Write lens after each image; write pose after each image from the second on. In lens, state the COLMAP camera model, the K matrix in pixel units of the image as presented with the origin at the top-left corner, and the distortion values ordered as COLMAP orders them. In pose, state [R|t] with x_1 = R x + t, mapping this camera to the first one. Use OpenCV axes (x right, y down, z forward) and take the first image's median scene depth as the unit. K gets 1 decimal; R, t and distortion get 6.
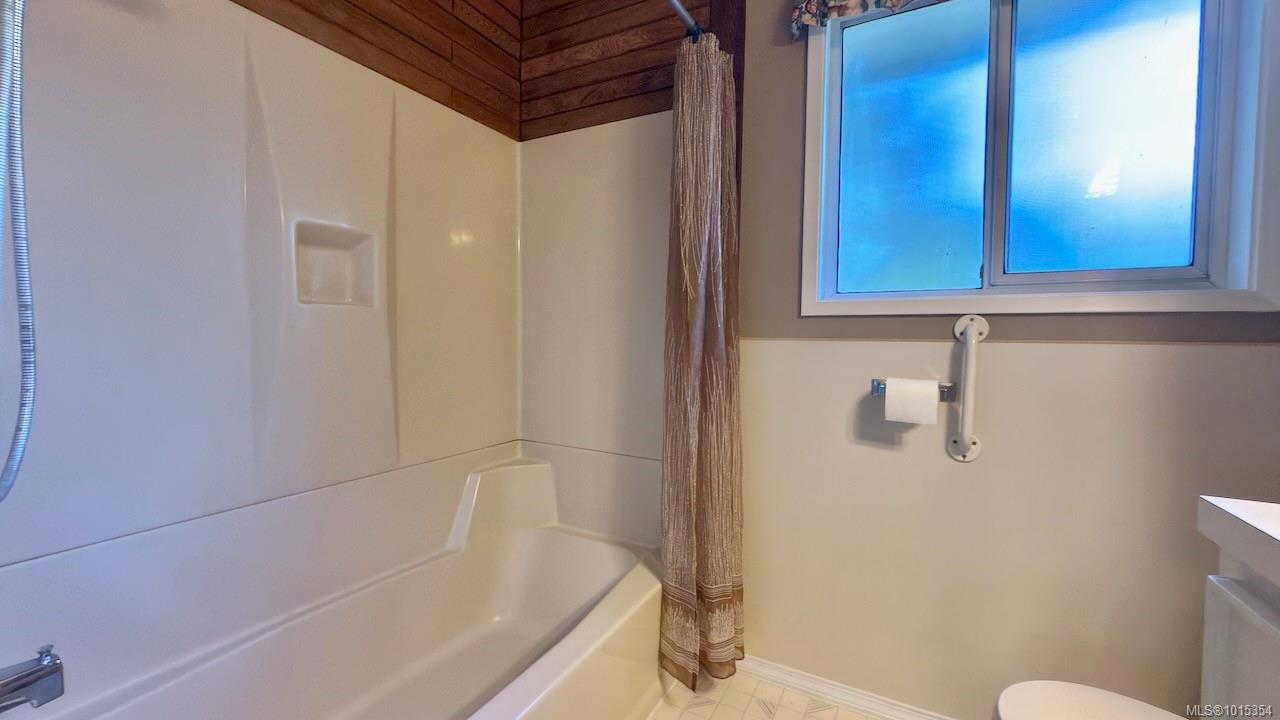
lens RADIAL K [[510.5, 0, 639.4], [0, 510.5, 360.6], [0, 0, 1]] dist [-0.000280, -0.000604]
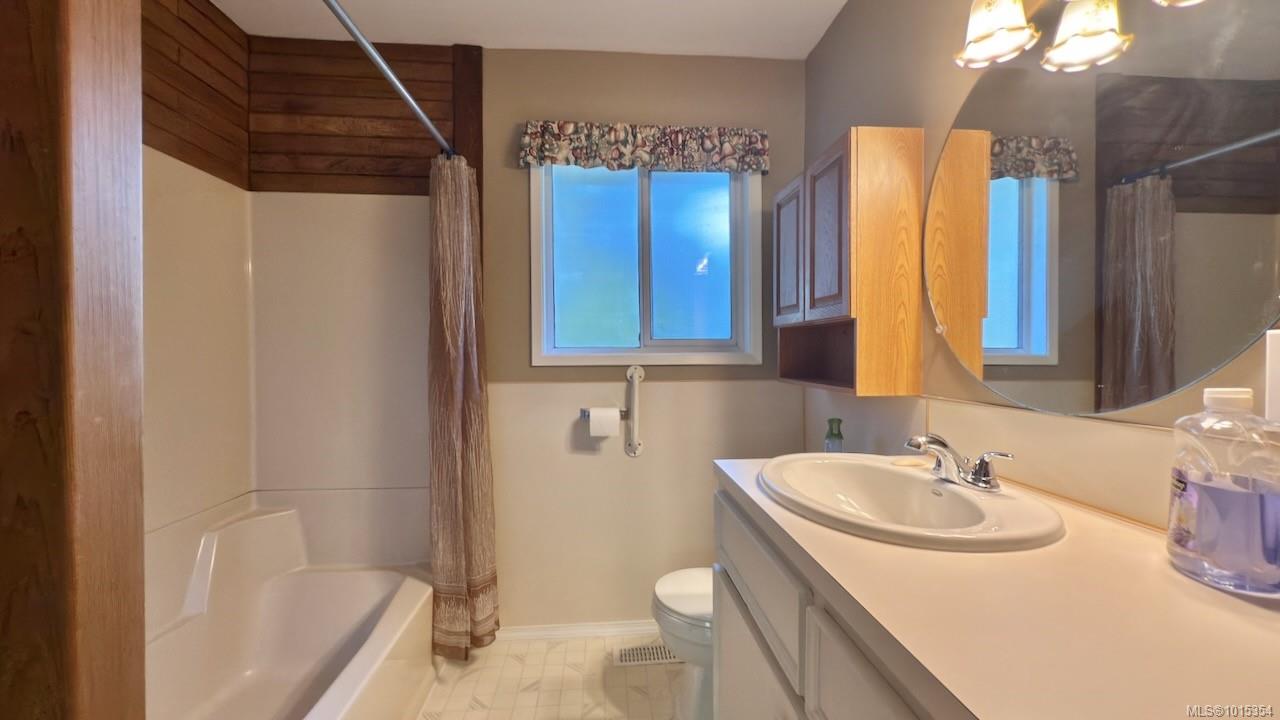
lens RADIAL K [[510.5, 0, 639.6], [0, 510.5, 355.3], [0, 0, 1]] dist [-0.000280, -0.000604]
pose [[0.835498, -0.020078, 0.549126, -0.203282], [0.038929, 0.998984, -0.022705, -0.074682], [-0.548113, 0.040347, 0.835431, -0.325093]]
